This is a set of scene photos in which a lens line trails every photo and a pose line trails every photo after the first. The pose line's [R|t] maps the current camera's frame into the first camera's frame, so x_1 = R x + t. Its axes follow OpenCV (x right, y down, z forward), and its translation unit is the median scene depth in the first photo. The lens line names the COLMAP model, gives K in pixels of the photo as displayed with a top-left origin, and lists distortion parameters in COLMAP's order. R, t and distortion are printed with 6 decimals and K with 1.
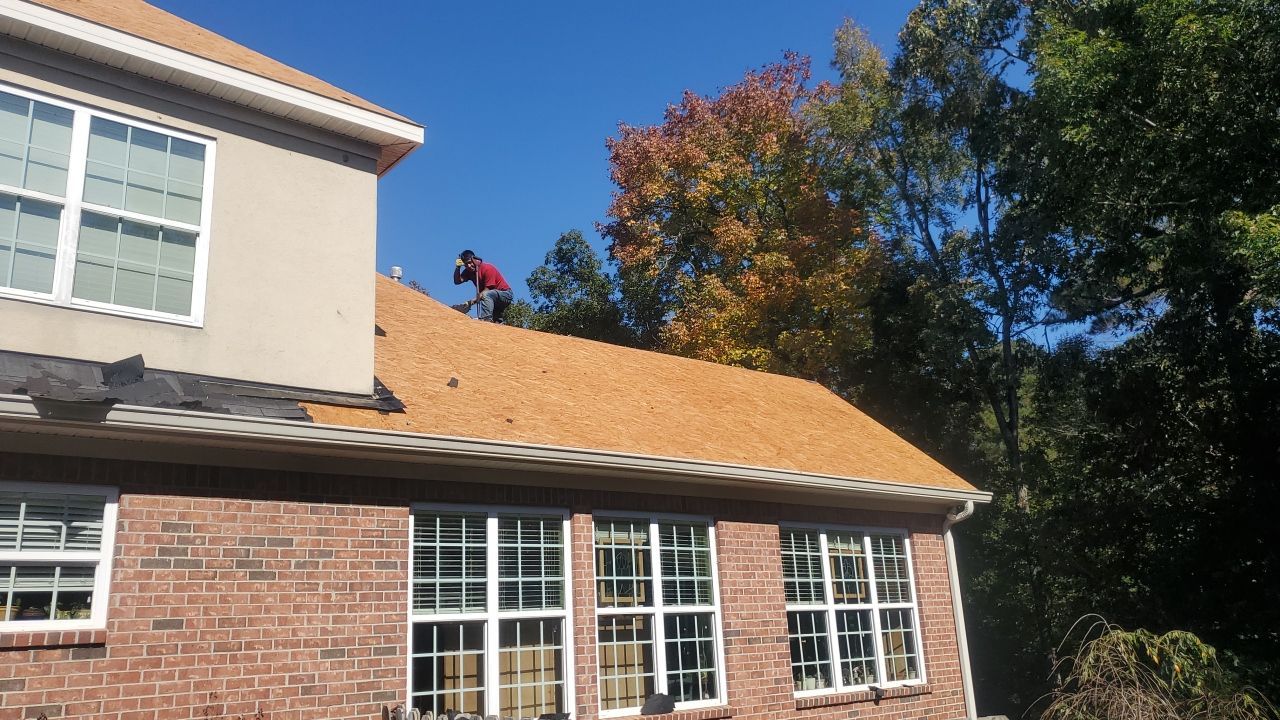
lens RADIAL K [[969.4, 0, 639.3], [0, 969.4, 354.5], [0, 0, 1]] dist [0.031909, -0.019865]
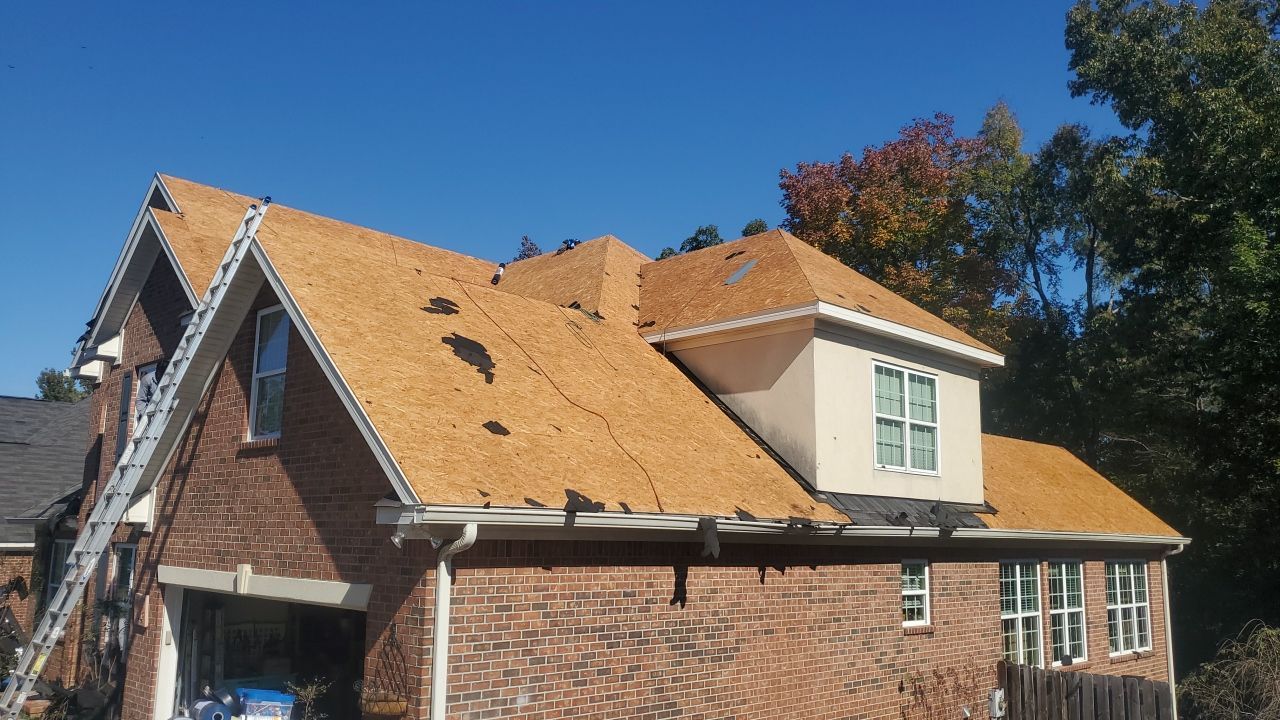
lens RADIAL K [[969.4, 0, 642.4], [0, 969.4, 372.0], [0, 0, 1]] dist [0.031909, -0.019865]
pose [[0.993130, 0.082313, 0.083177, -0.926621], [-0.091625, 0.989112, 0.115164, -0.310937], [-0.072792, -0.121994, 0.989858, -0.689042]]
